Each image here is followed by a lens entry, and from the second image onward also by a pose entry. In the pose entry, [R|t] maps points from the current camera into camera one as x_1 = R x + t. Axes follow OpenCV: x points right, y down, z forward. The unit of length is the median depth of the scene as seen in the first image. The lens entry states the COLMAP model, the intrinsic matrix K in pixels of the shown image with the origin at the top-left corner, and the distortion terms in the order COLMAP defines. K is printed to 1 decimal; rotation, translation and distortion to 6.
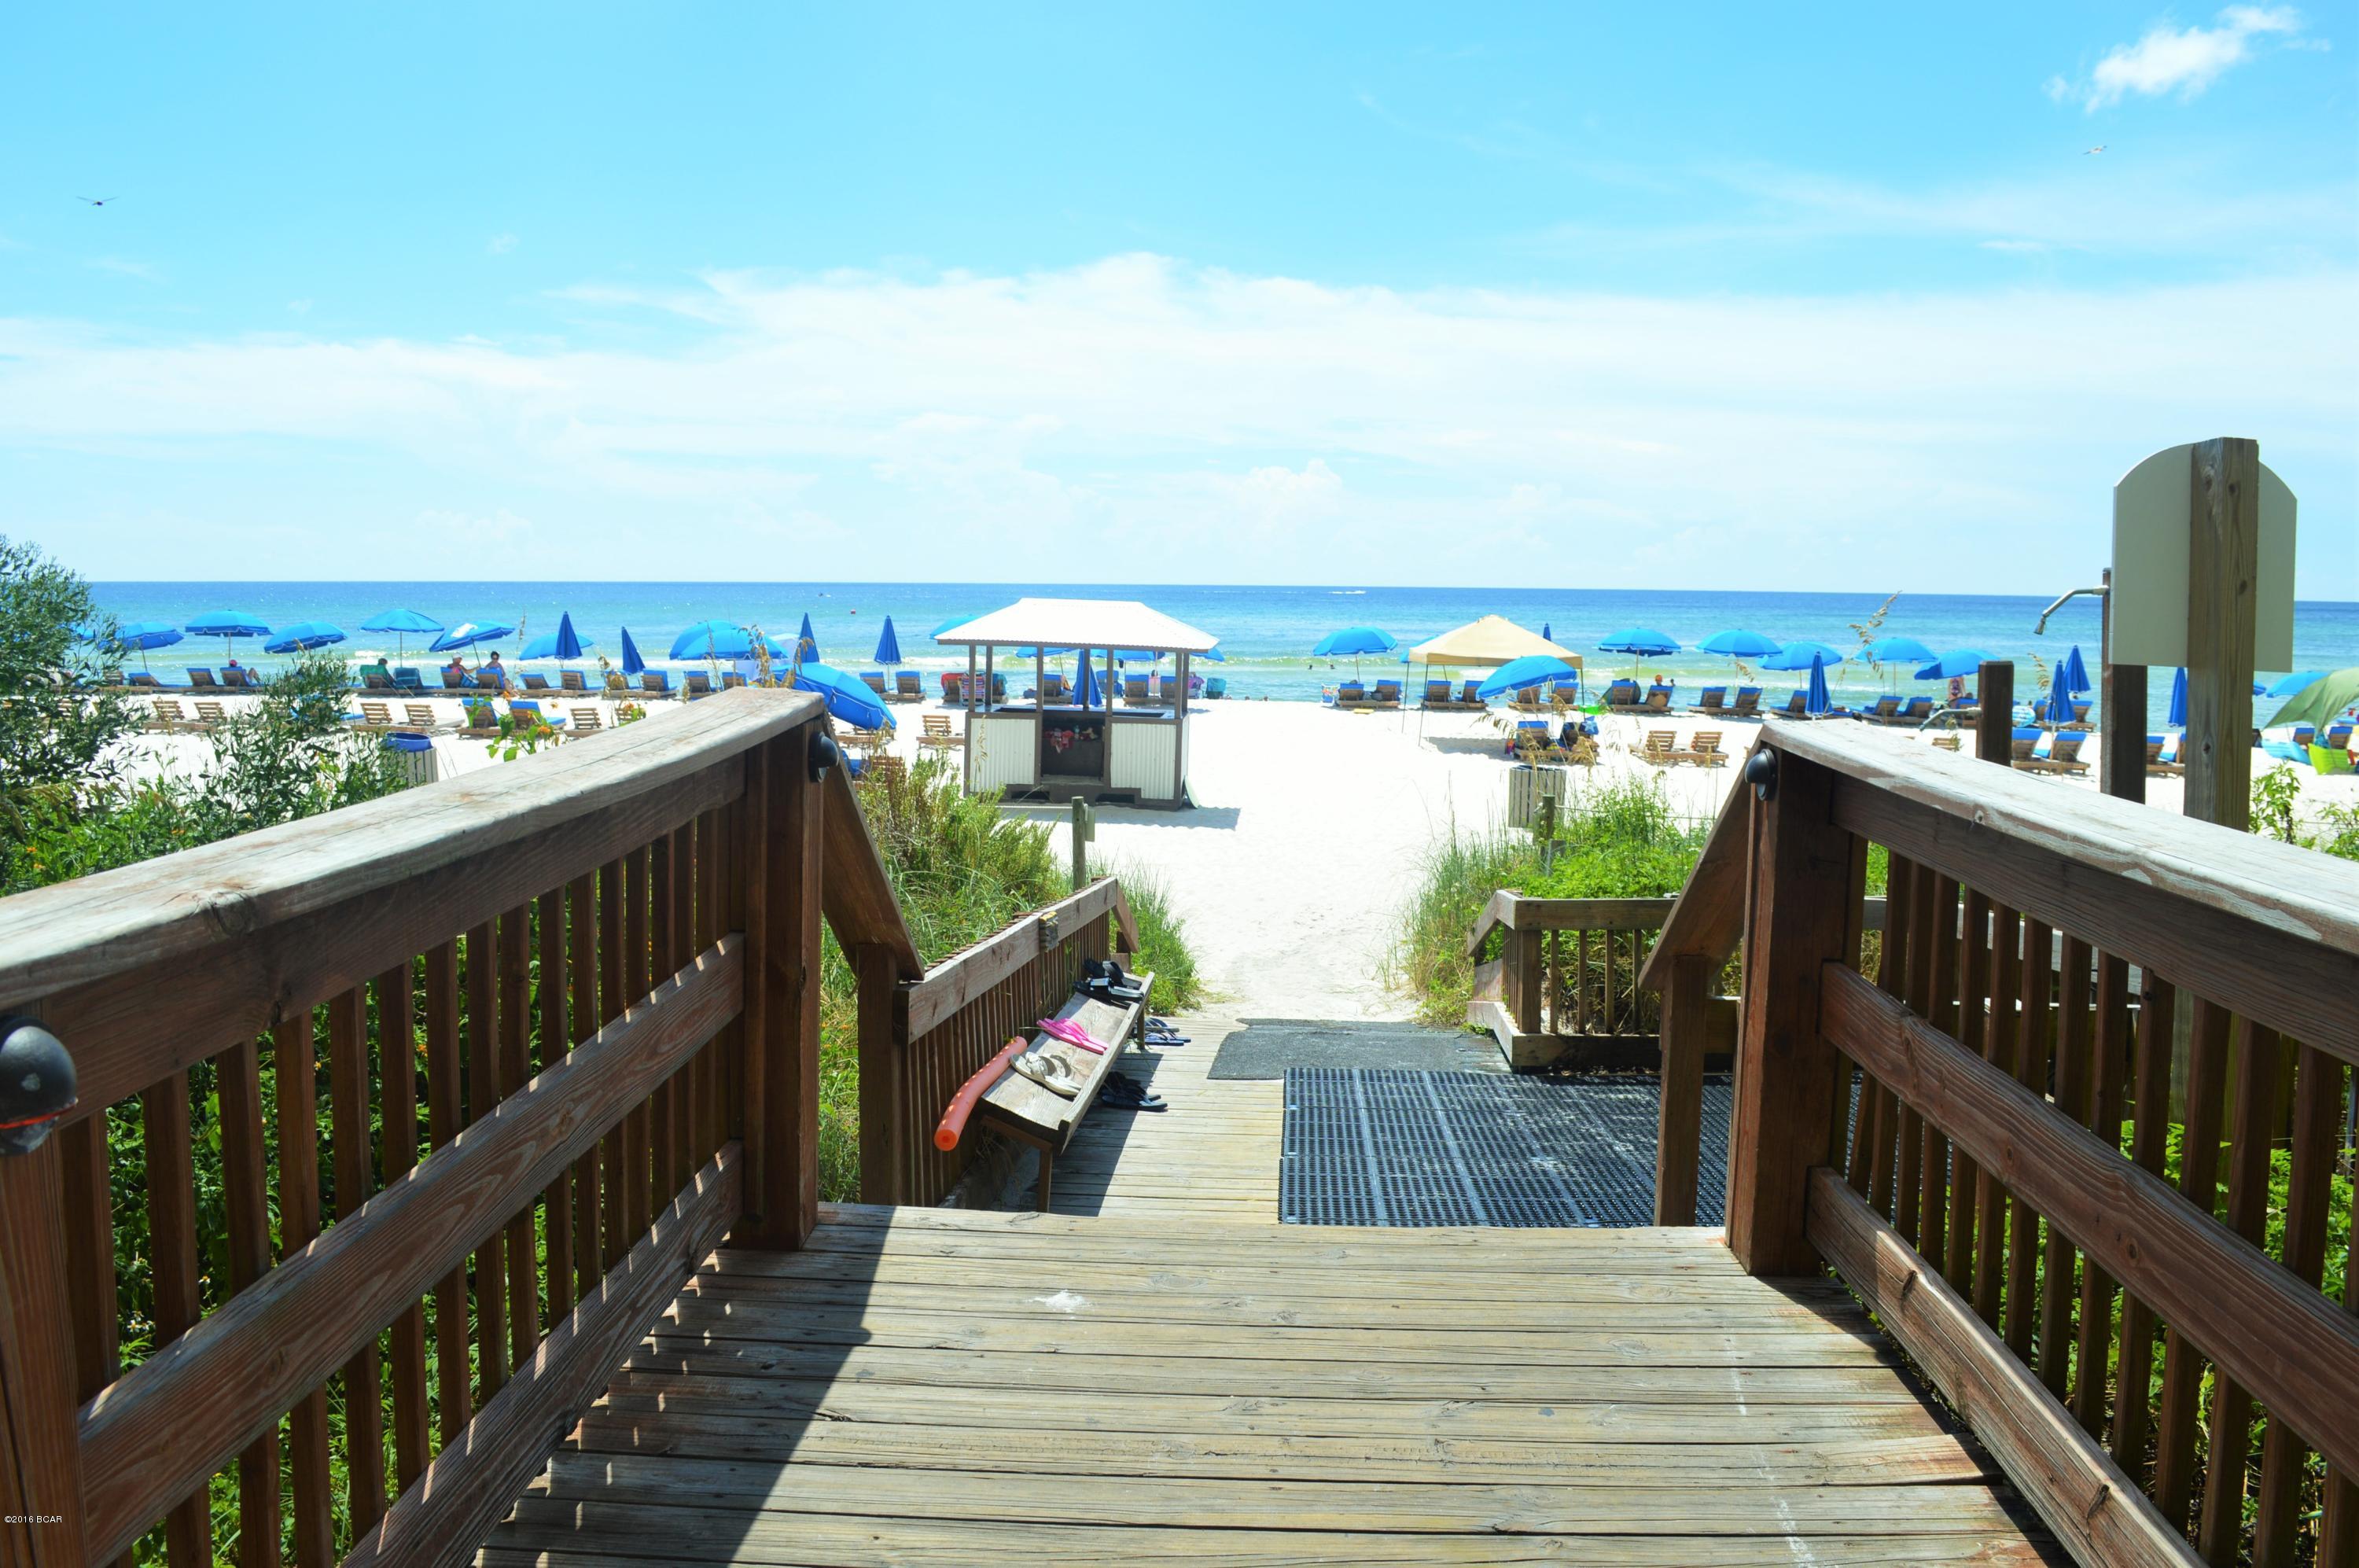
lens RADIAL K [[1876.9, 0, 1191.1], [0, 1876.9, 785.7], [0, 0, 1]] dist [-0.089534, 0.014959]
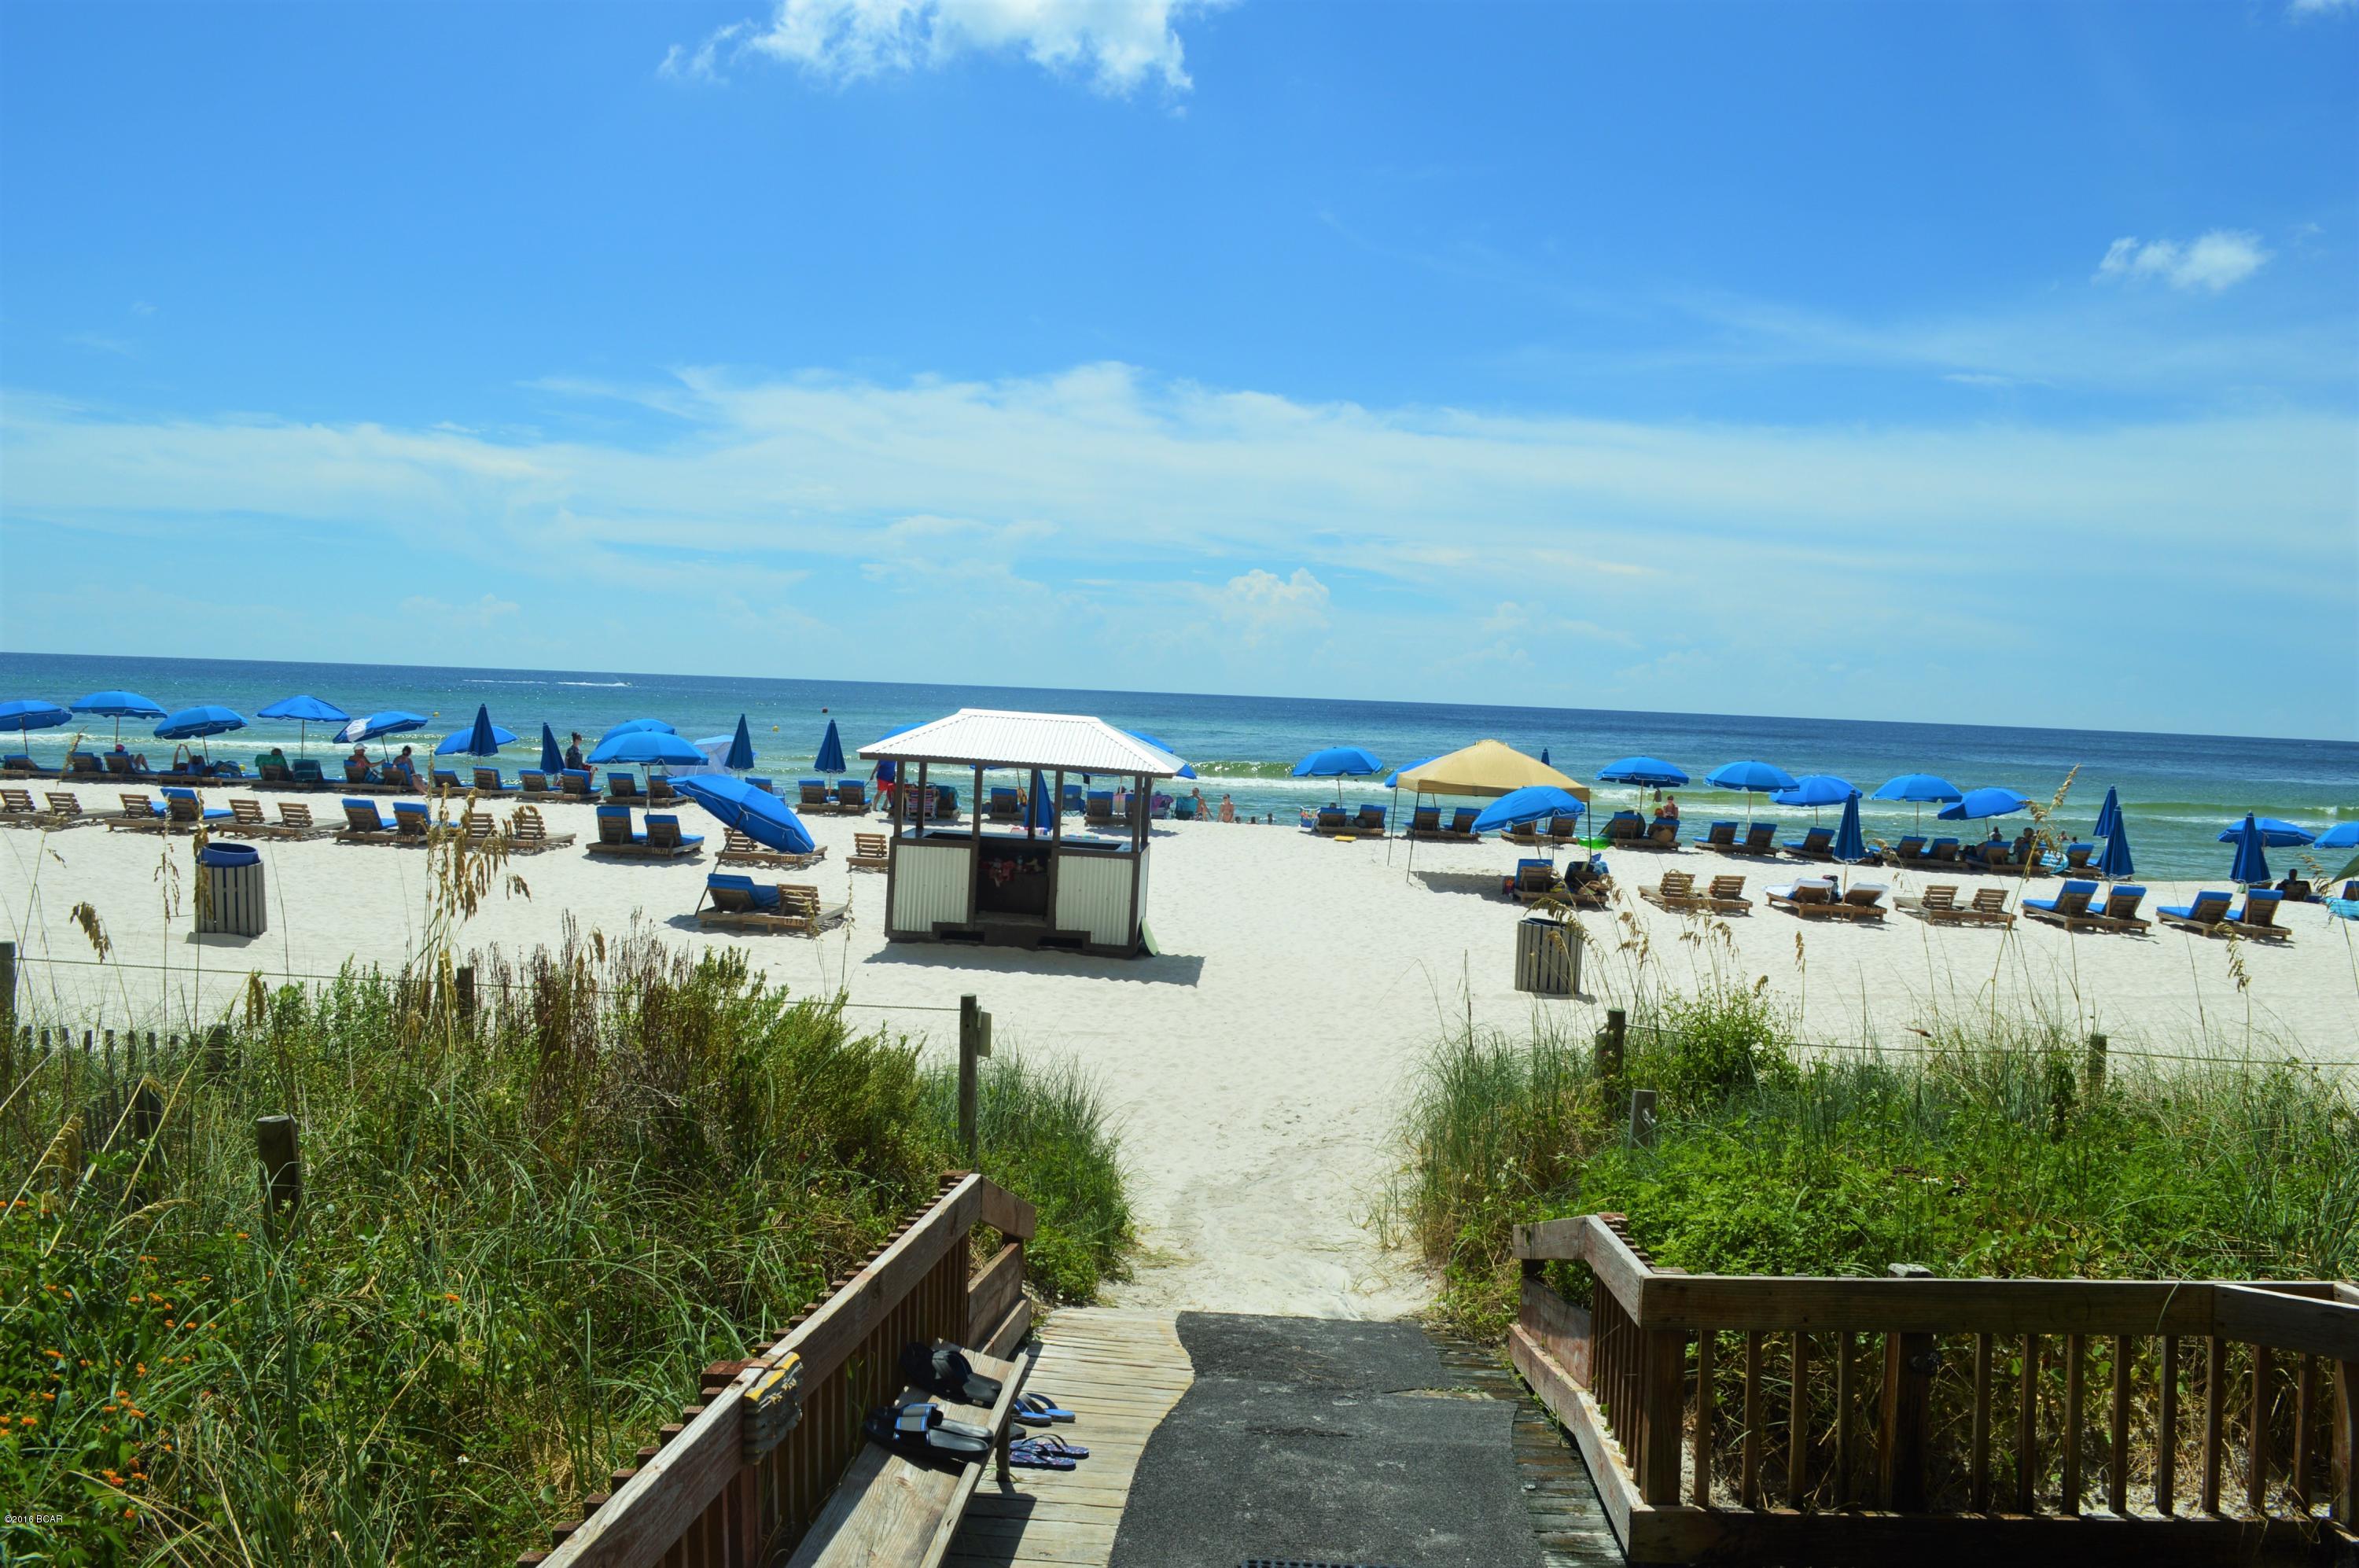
lens RADIAL K [[1876.9, 0, 1191.1], [0, 1876.9, 785.7], [0, 0, 1]] dist [-0.089534, 0.014959]
pose [[0.999506, 0.028800, 0.012550, 0.005399], [-0.028035, 0.997957, -0.057406, -0.013610], [-0.014178, 0.057026, 0.998272, 0.105064]]
